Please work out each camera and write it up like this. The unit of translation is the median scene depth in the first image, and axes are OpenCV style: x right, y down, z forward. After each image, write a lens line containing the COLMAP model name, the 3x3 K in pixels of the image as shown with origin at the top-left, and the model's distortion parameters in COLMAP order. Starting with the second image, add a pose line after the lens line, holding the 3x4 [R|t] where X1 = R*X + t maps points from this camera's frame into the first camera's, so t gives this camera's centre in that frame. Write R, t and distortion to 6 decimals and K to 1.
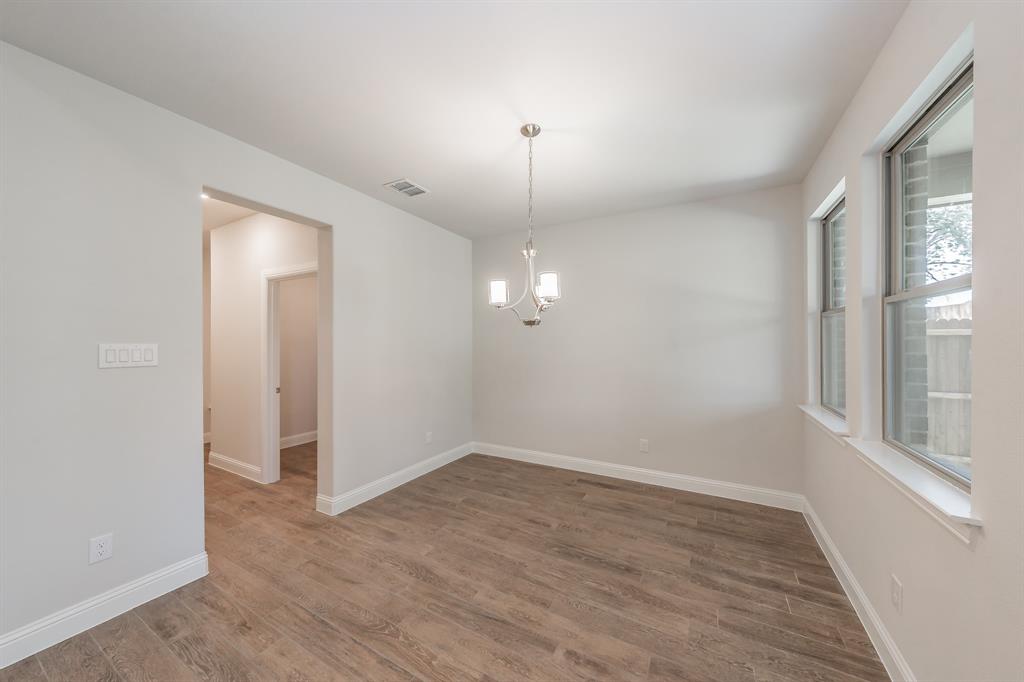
lens RADIAL K [[351.1, 0, 512.0], [0, 351.1, 341.0], [0, 0, 1]] dist [0.001658, 0.000088]
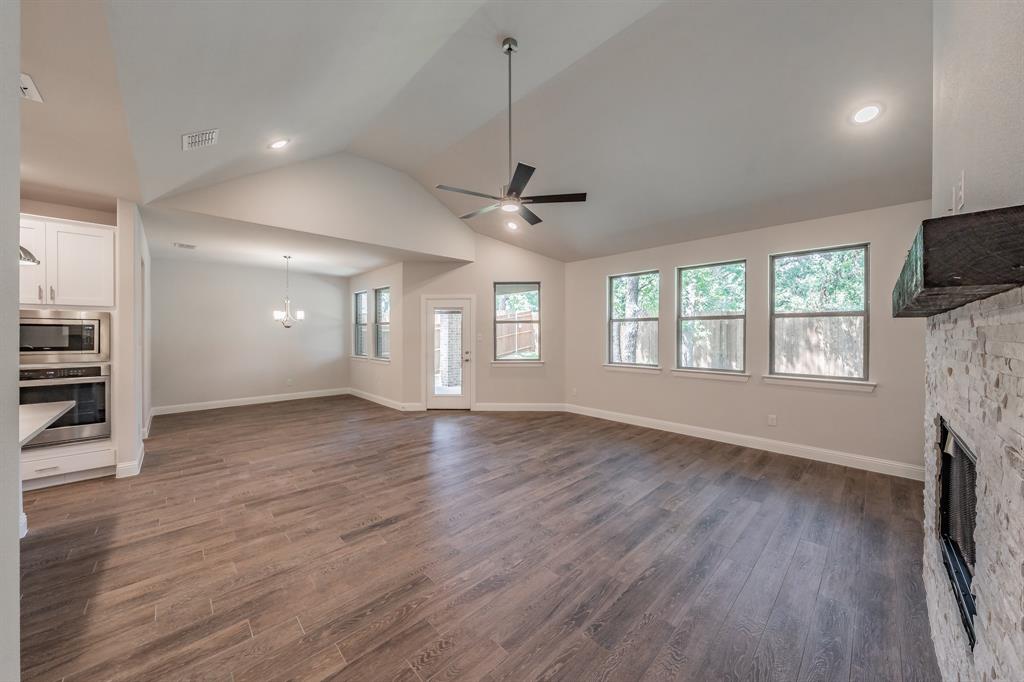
lens RADIAL K [[353.9, 0, 501.7], [0, 353.9, 337.4], [0, 0, 1]] dist [-0.001225, -0.000173]
pose [[0.295213, -0.010194, 0.955377, -1.884685], [-0.005152, 0.999912, 0.012261, -0.009676], [-0.955417, -0.008542, 0.295135, -1.266483]]
